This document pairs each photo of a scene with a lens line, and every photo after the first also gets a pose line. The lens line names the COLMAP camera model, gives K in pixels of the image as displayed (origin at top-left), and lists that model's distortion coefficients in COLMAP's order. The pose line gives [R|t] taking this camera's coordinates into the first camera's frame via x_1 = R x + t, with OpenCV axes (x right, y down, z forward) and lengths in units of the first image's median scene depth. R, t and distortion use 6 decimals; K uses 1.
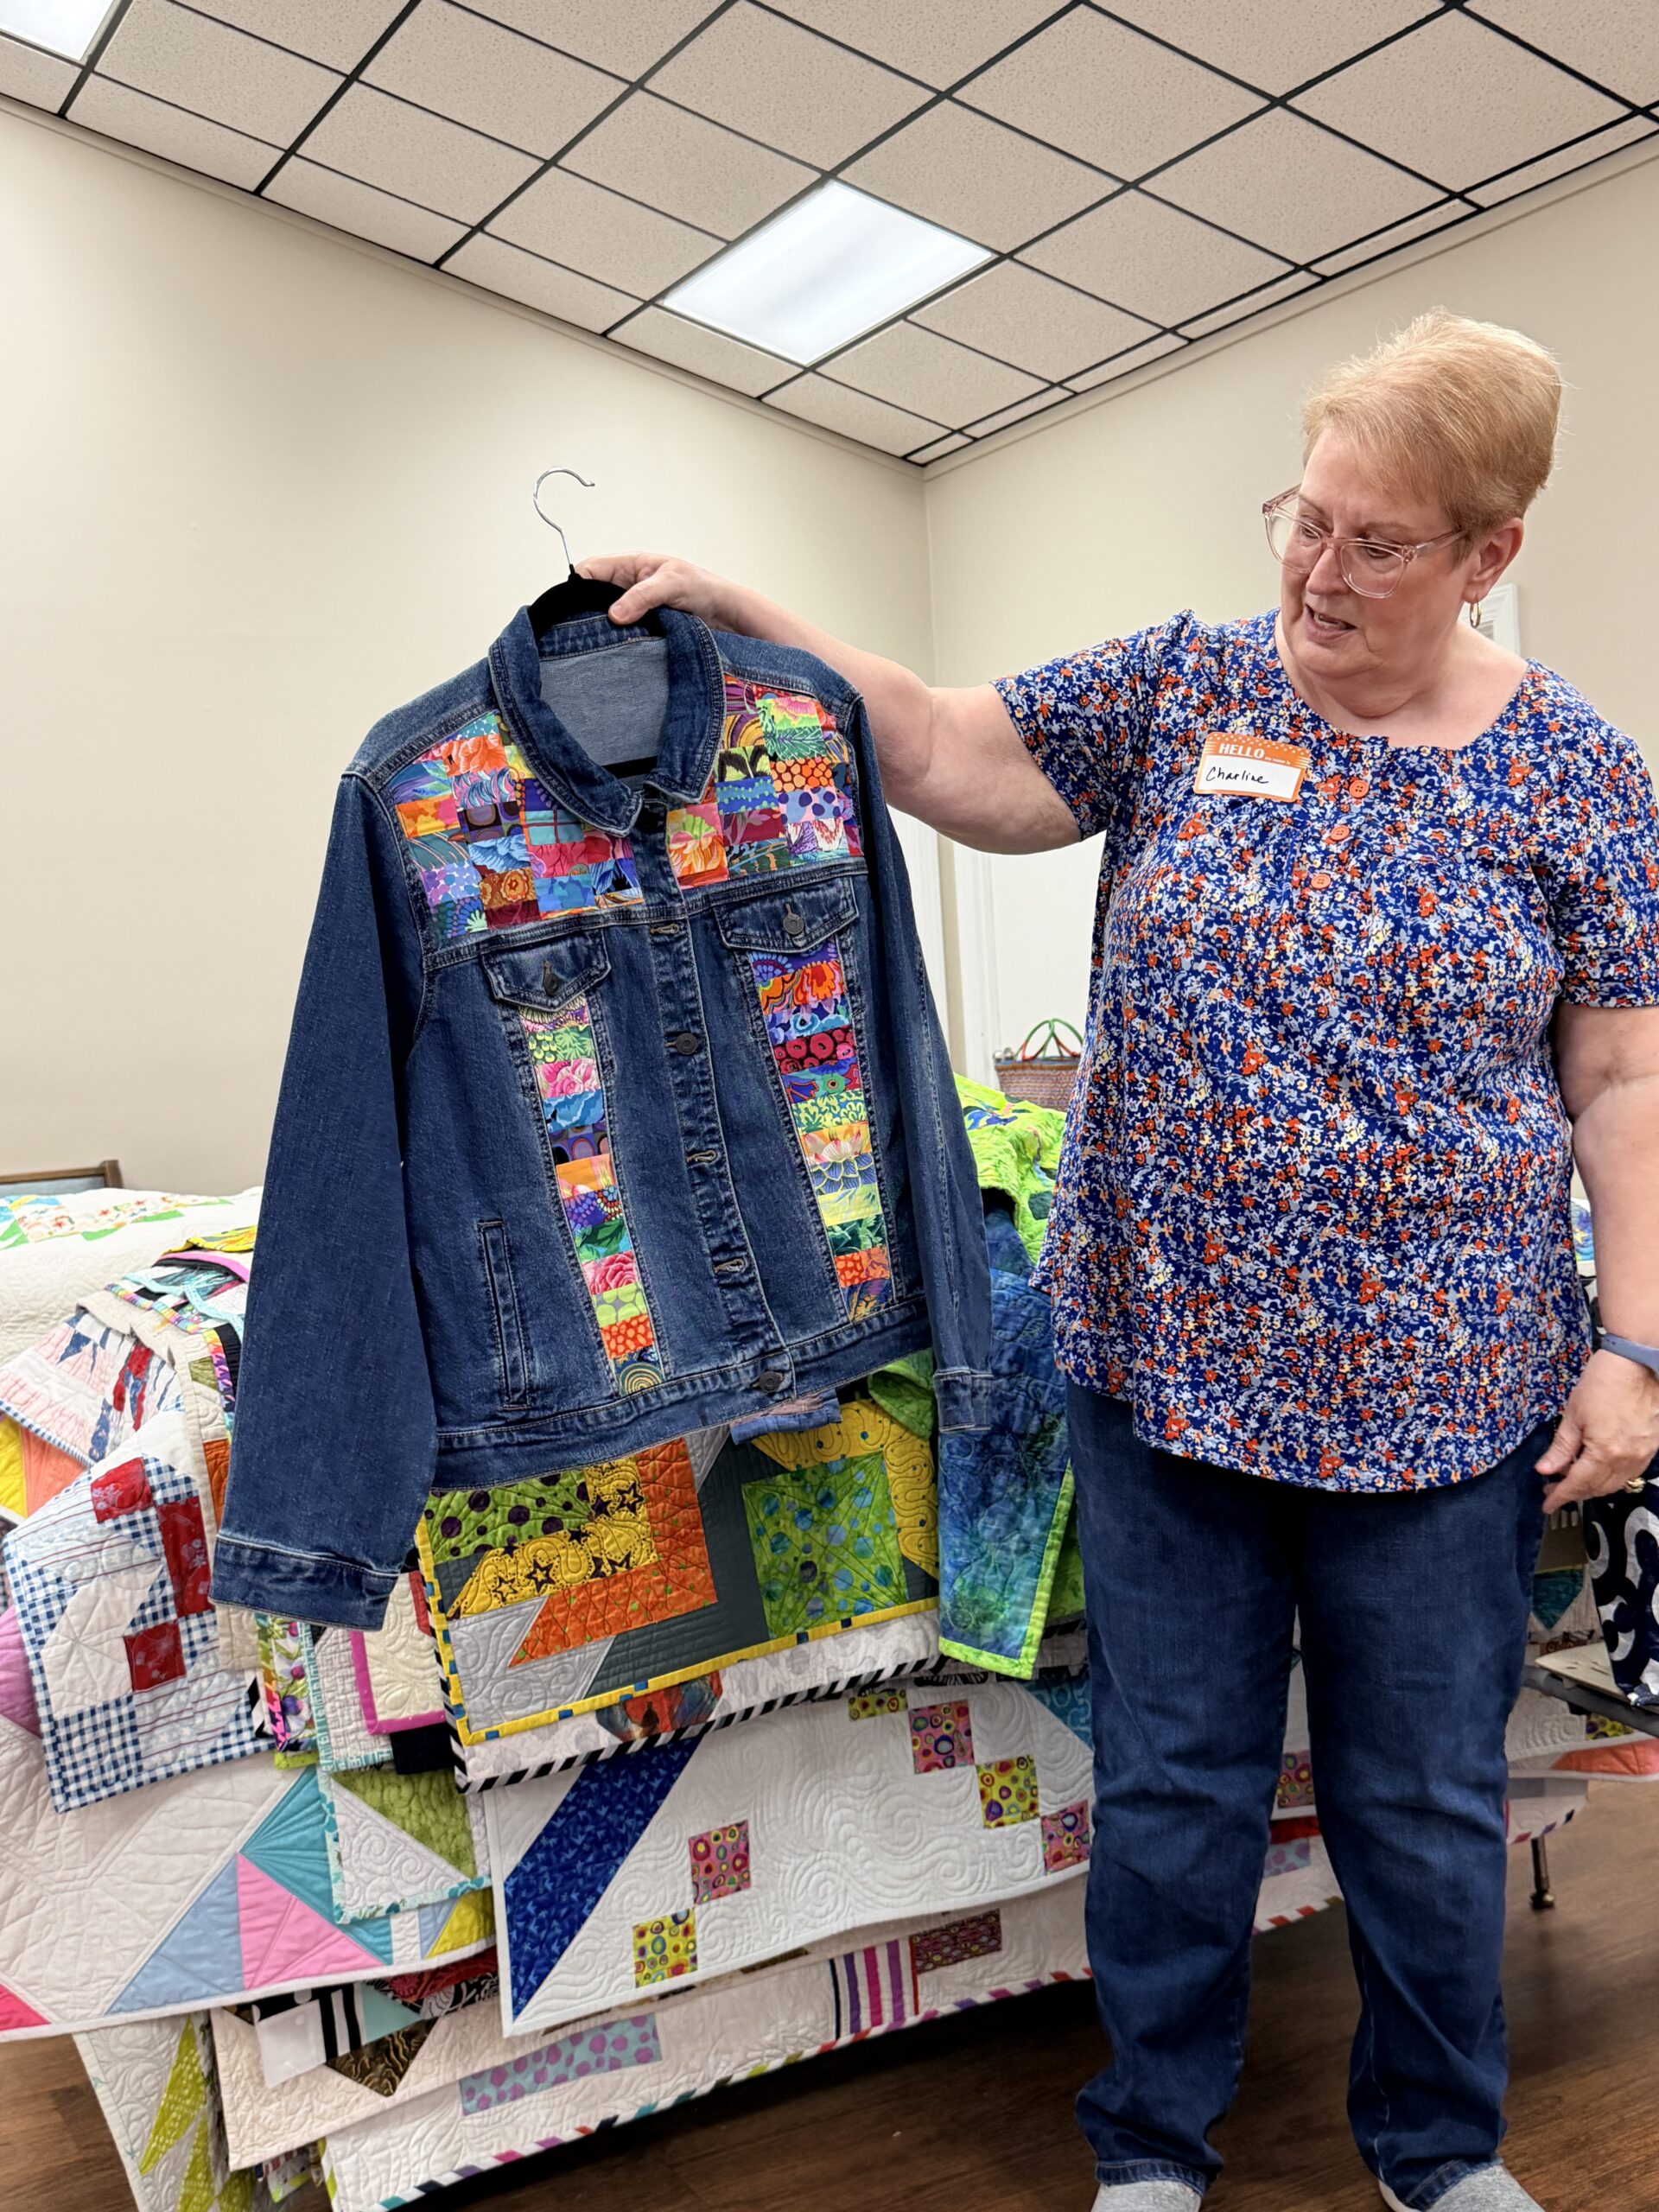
lens RADIAL K [[2361.7, 0, 820.1], [0, 2361.7, 1079.9], [0, 0, 1]] dist [0.029282, 0.000000]
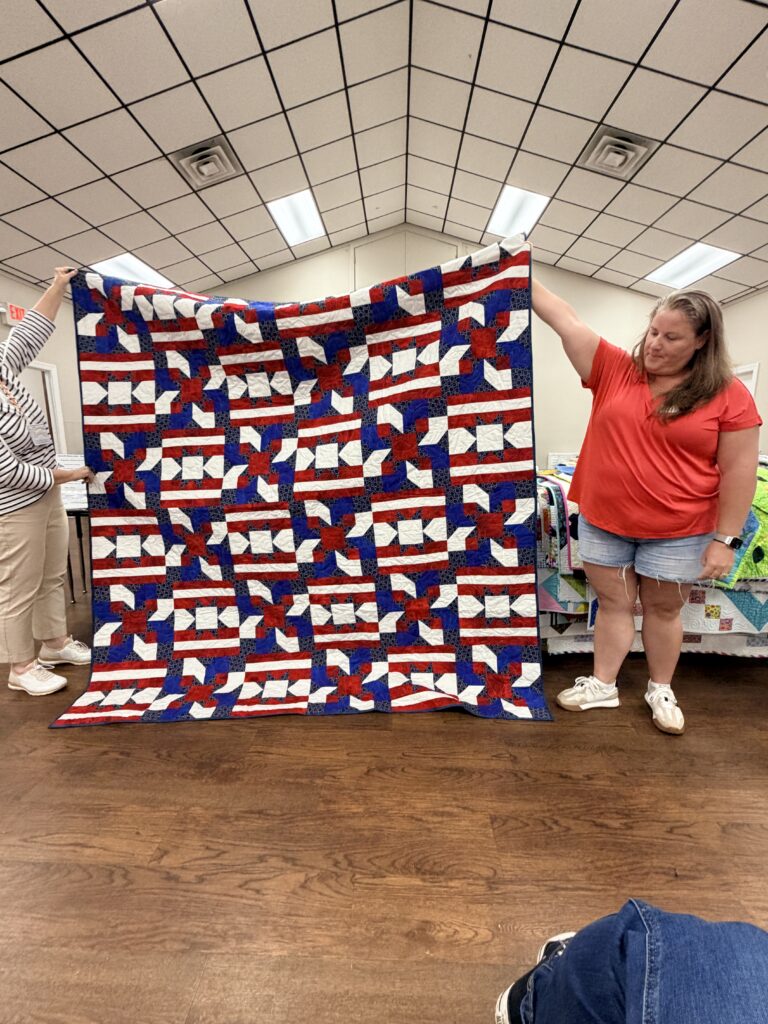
lens RADIAL K [[426.2, 0, 381.9], [0, 426.2, 512.2], [0, 0, 1]] dist [0.000368, 0.000257]
pose [[0.854512, 0.148487, -0.497757, -0.088036], [-0.070775, 0.982617, 0.171625, 0.020516], [0.514588, -0.111427, 0.850167, 0.004773]]
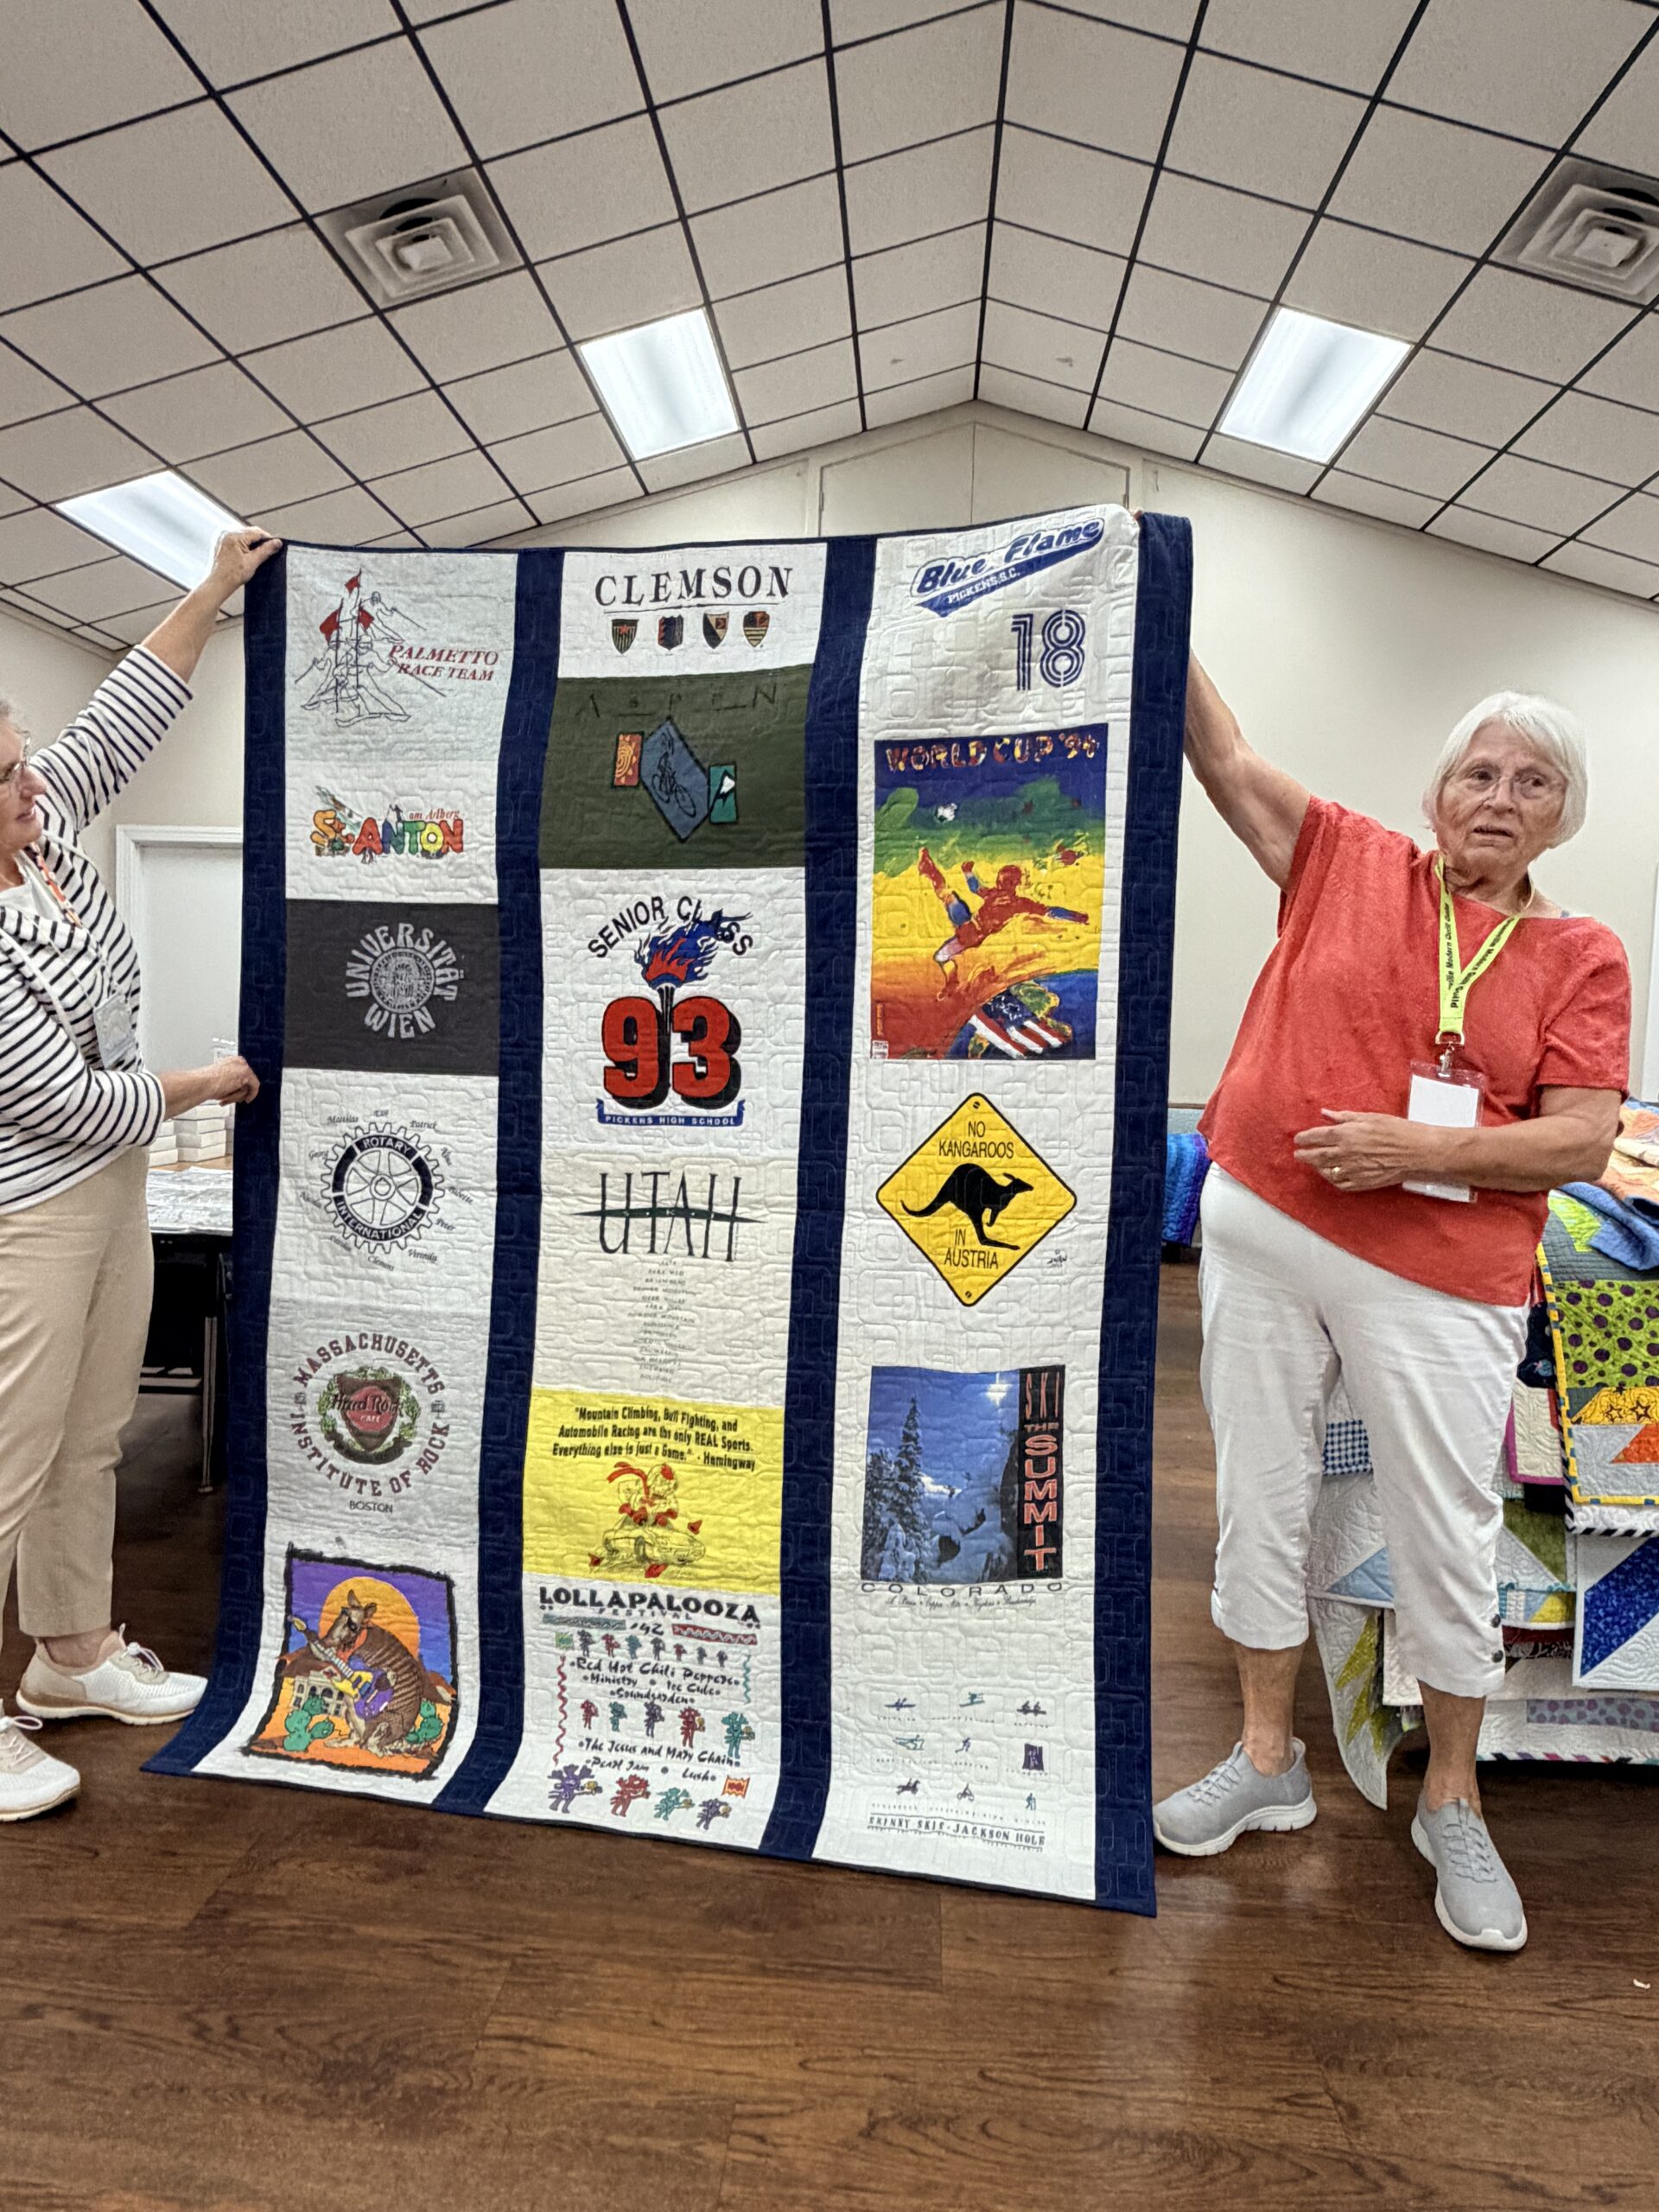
lens RADIAL K [[1356.5, 0, 814.3], [0, 1356.5, 1097.1], [0, 0, 1]] dist [0.003299, -0.001934]
pose [[0.831859, 0.123304, -0.541116, -0.107509], [-0.106363, 0.992354, 0.062616, 0.005630], [0.544700, 0.005467, 0.838613, -0.048560]]
